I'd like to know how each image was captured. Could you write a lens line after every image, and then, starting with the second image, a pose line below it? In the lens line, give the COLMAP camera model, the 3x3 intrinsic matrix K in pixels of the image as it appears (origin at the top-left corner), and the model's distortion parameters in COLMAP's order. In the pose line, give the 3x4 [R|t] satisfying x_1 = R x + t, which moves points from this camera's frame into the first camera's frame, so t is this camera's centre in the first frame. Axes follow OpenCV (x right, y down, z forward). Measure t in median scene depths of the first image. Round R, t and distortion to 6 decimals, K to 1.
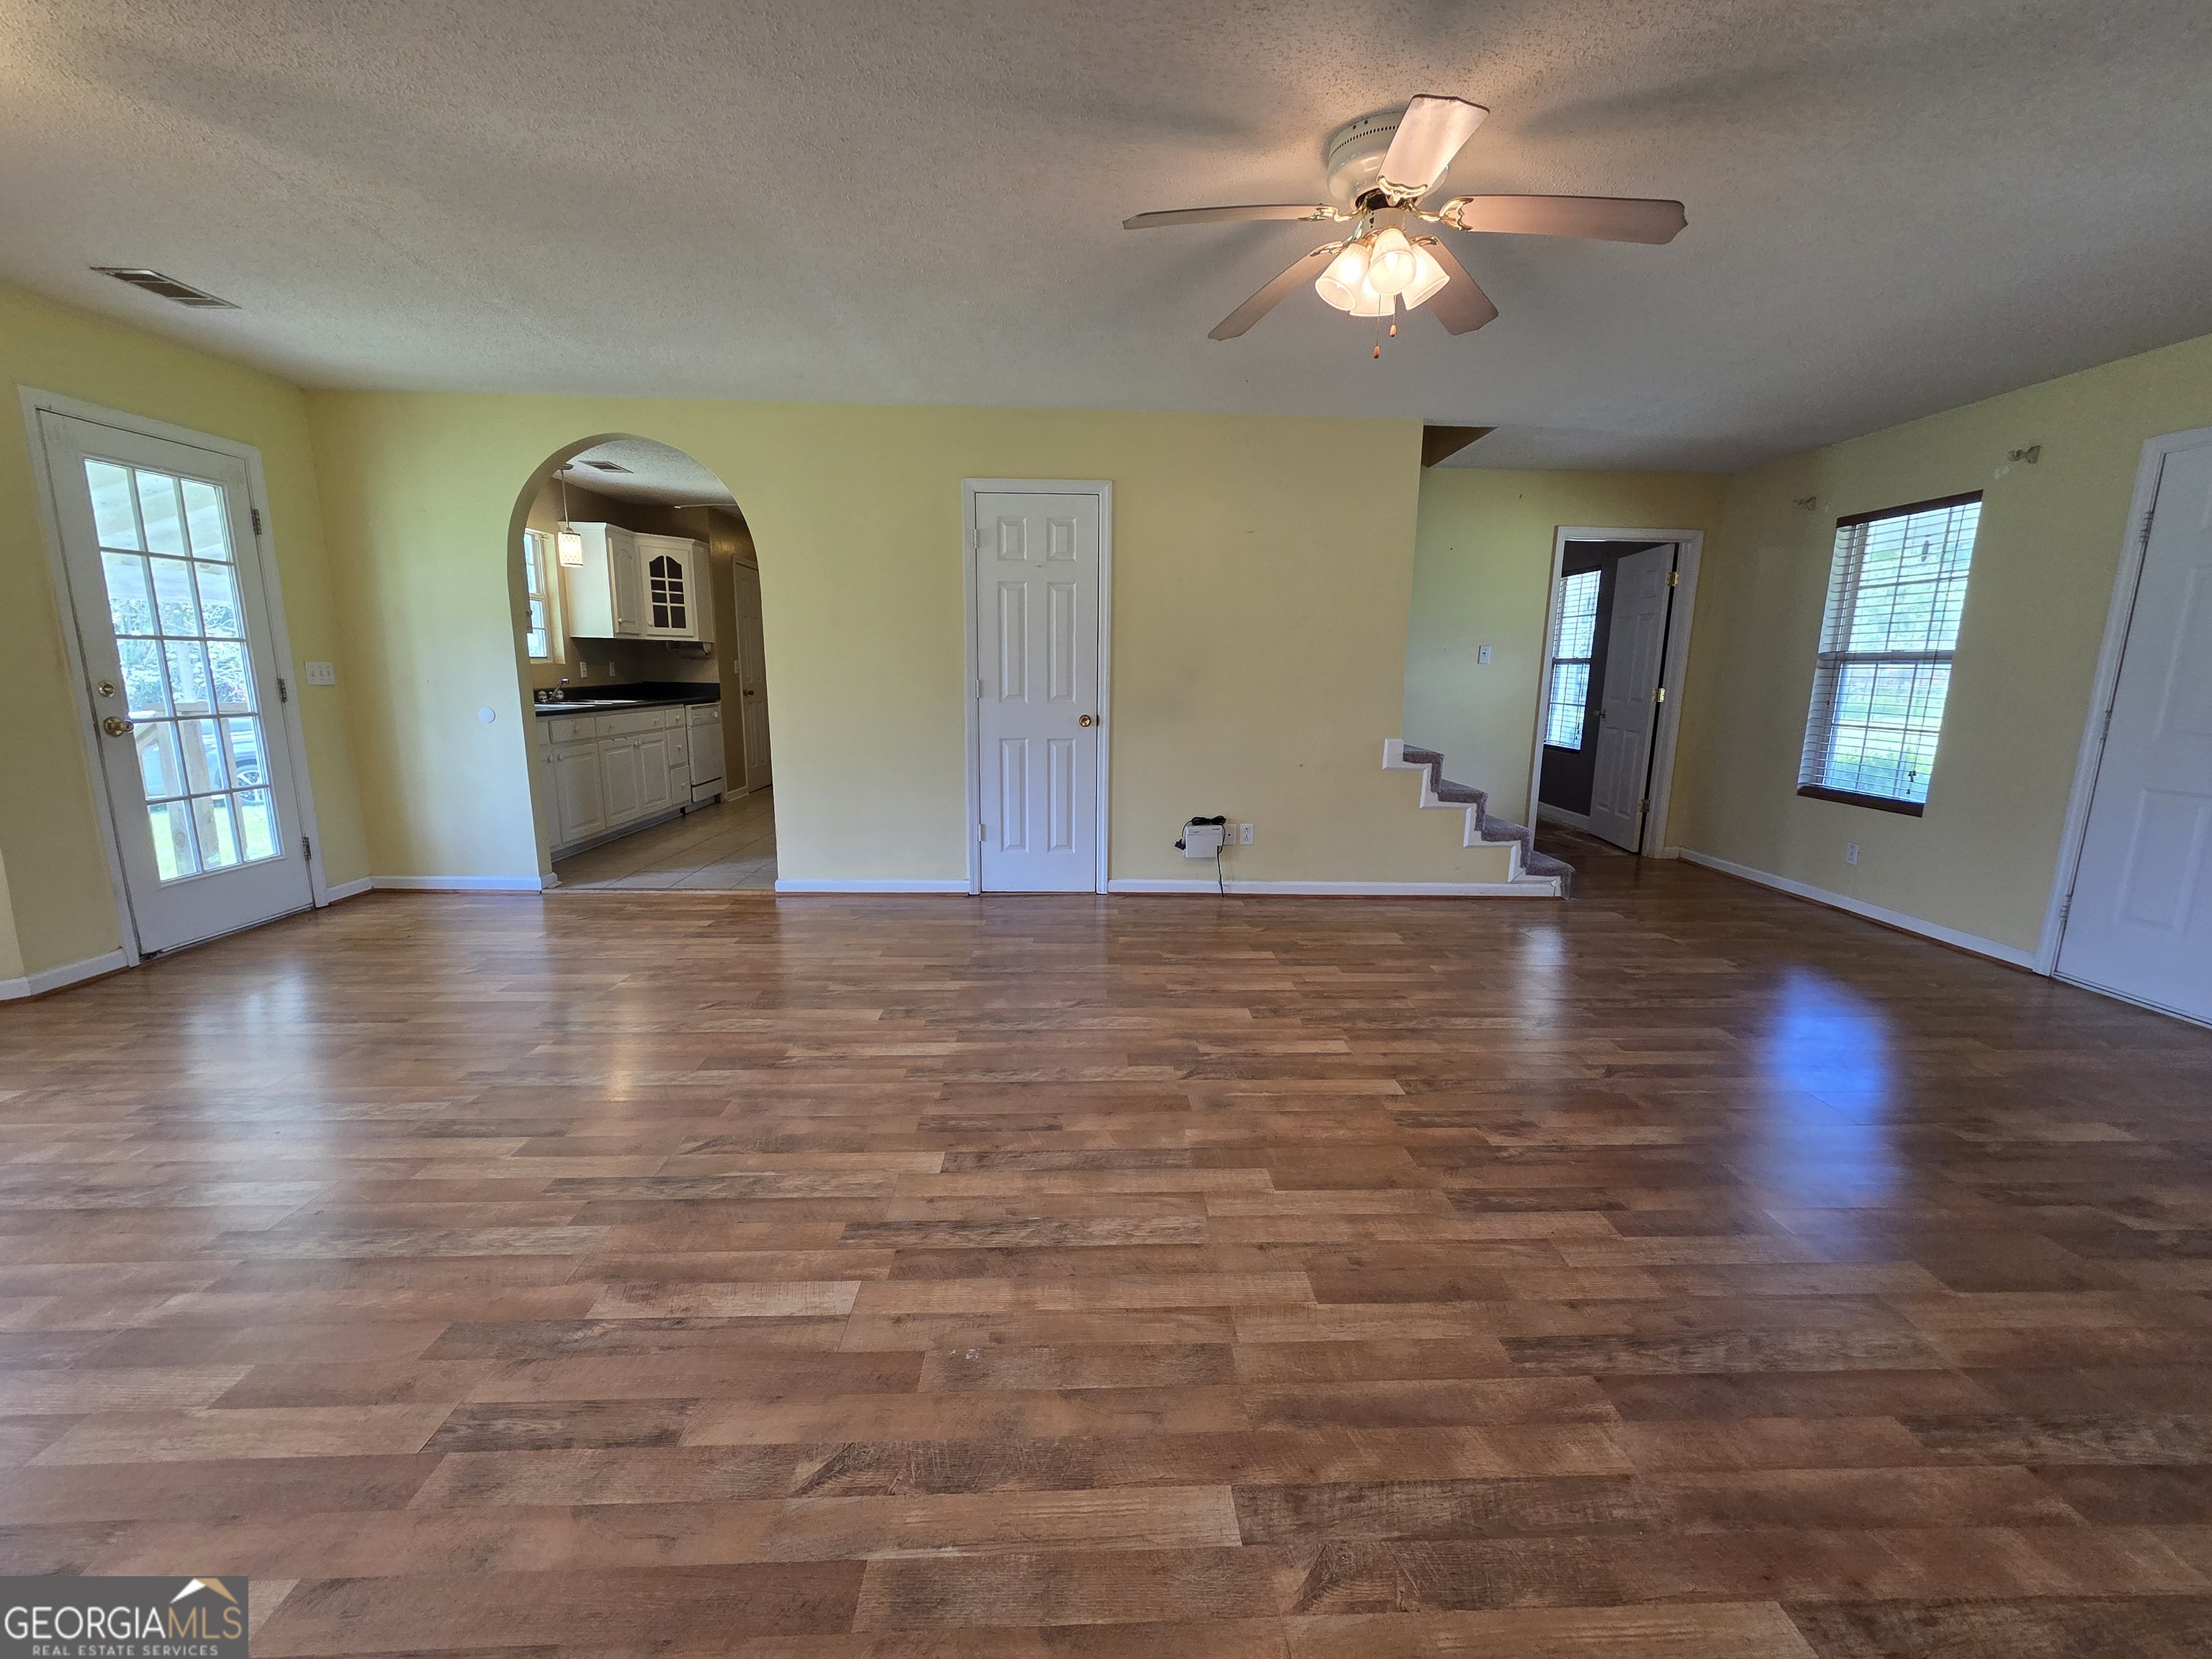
lens RADIAL K [[910.2, 0, 1110.7], [0, 910.2, 836.5], [0, 0, 1]] dist [-0.004116, 0.004404]
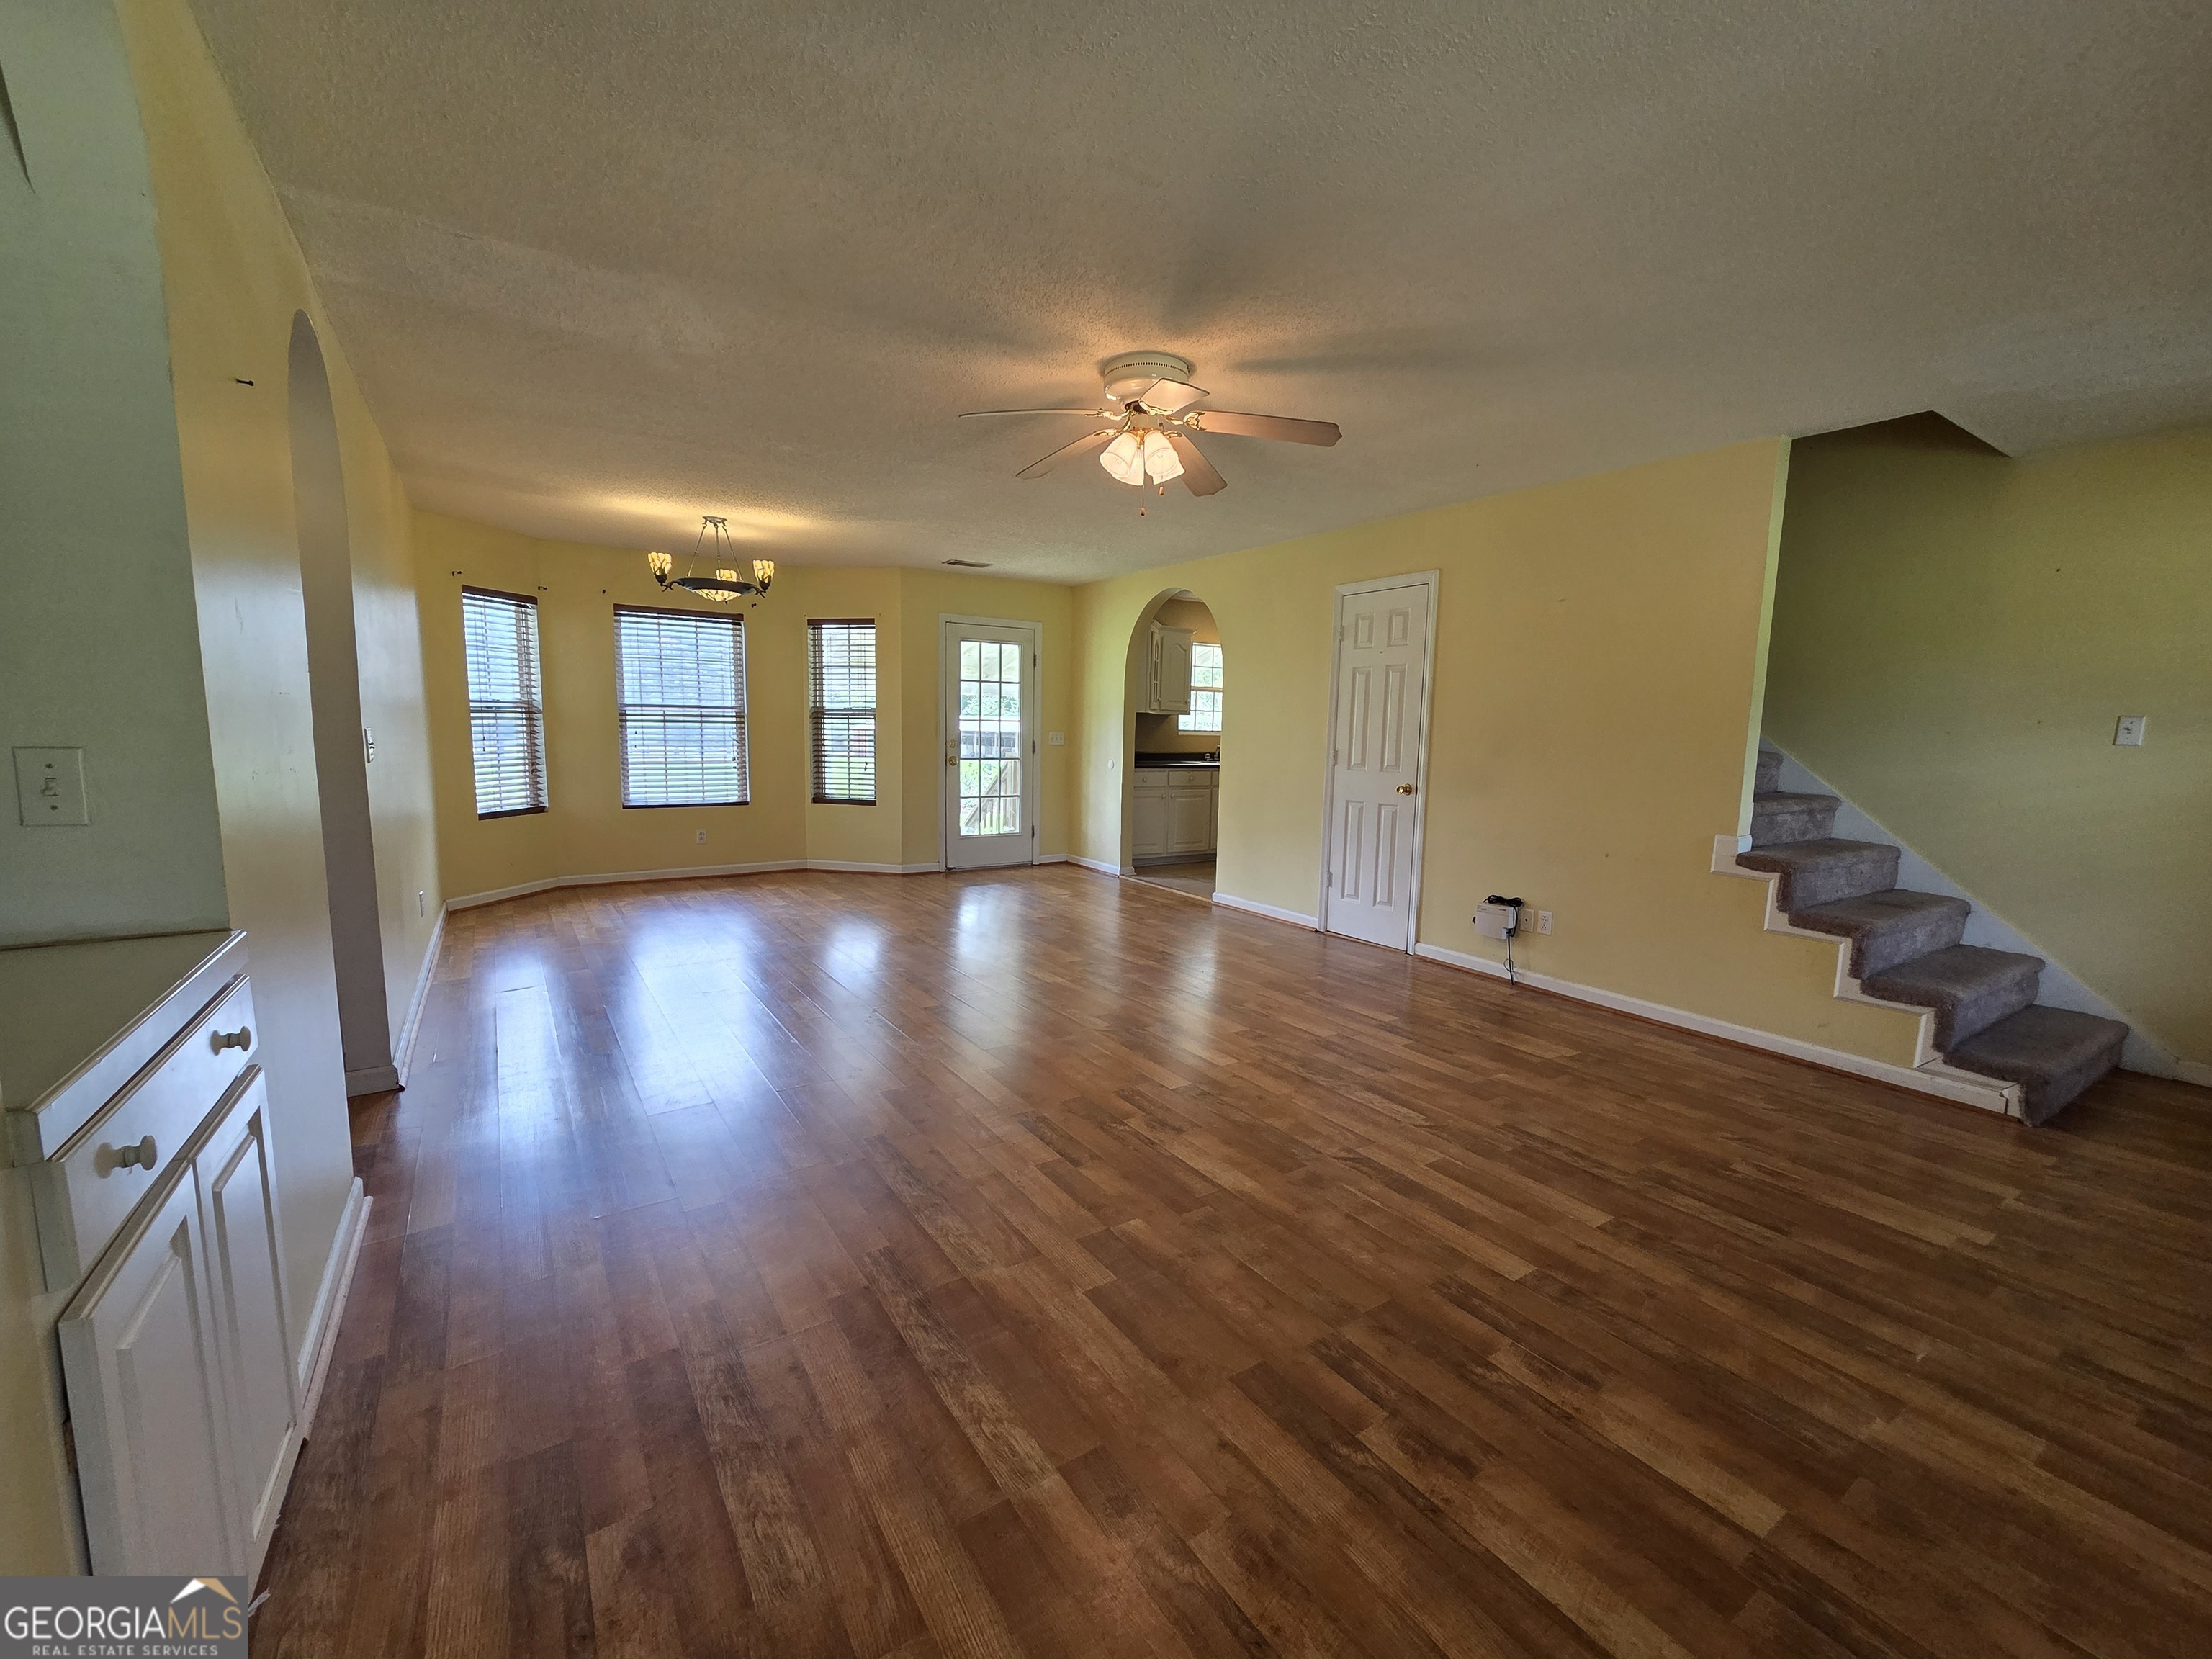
lens RADIAL K [[910.2, 0, 1110.7], [0, 910.2, 836.5], [0, 0, 1]] dist [-0.004116, 0.004404]
pose [[0.522658, 0.101855, -0.846436, 1.134505], [-0.169421, 0.985445, 0.013969, -0.044425], [0.835539, 0.136103, 0.532307, 0.220459]]
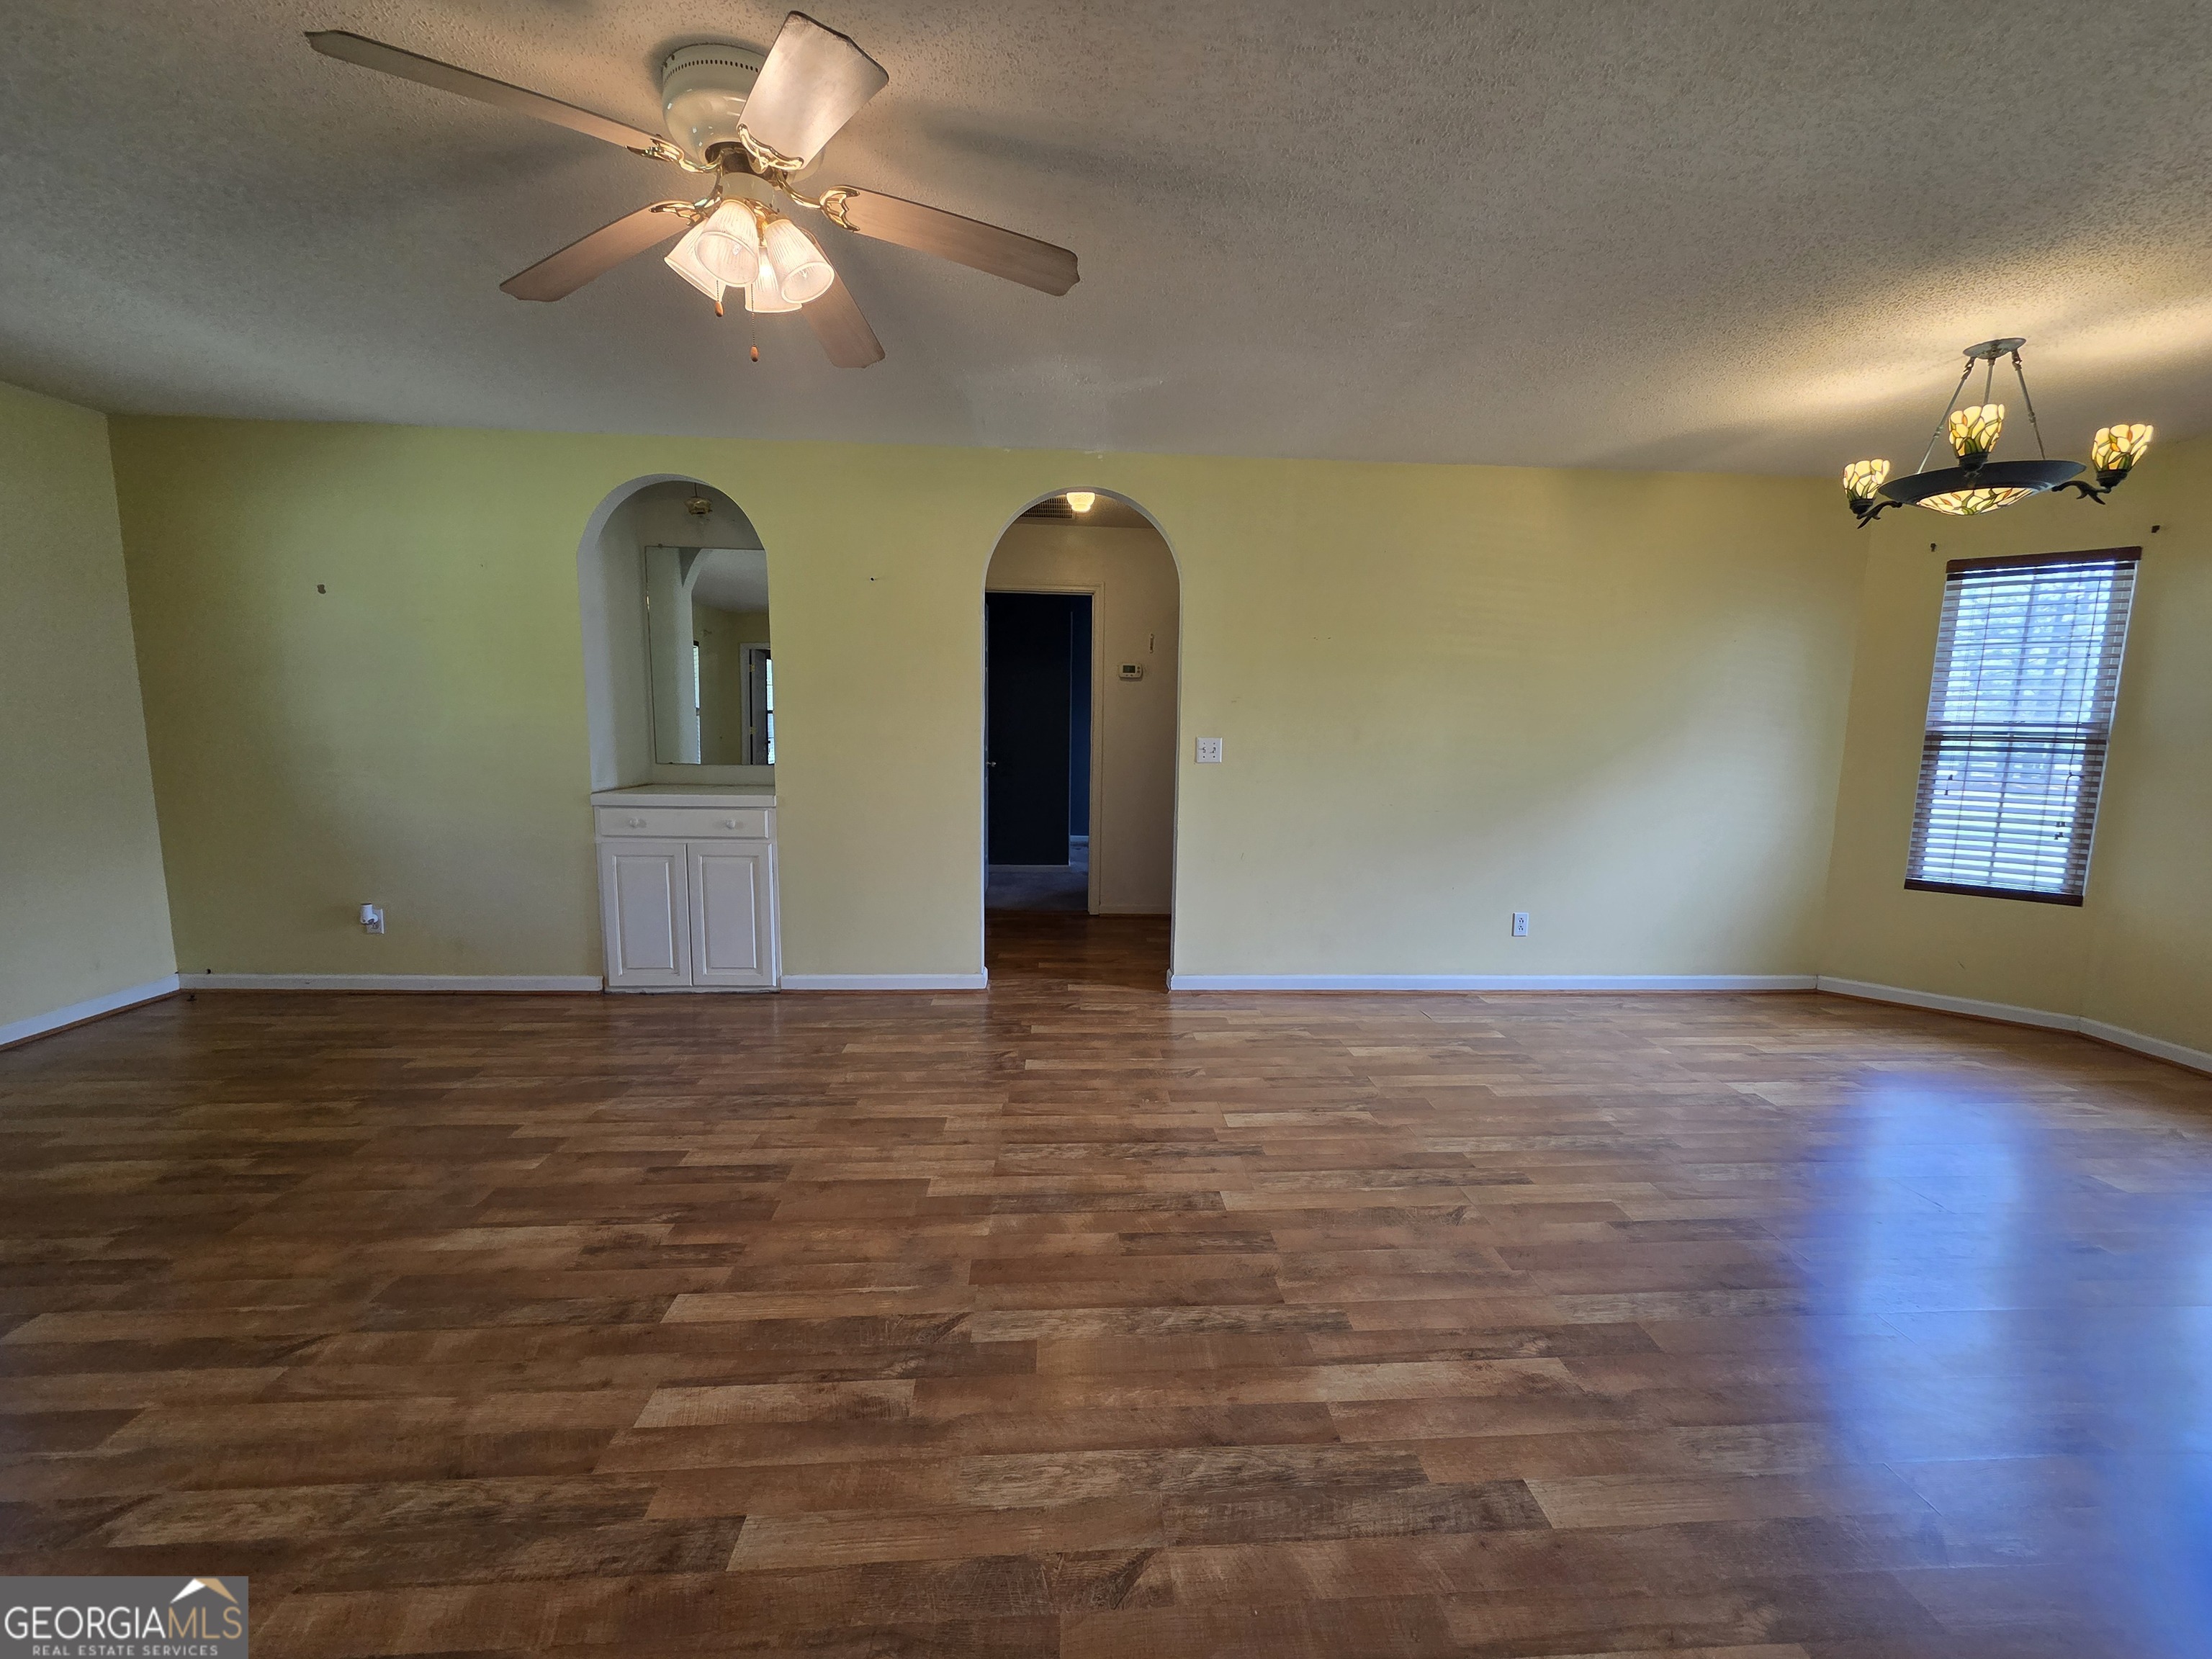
lens RADIAL K [[907.4, 0, 1114.8], [0, 907.4, 828.2], [0, 0, 1]] dist [0.003074, -0.000340]
pose [[-0.999066, -0.028836, -0.032185, -0.005332], [-0.037273, 0.951898, 0.304140, -0.300365], [0.021867, 0.305055, -0.952084, 1.445140]]
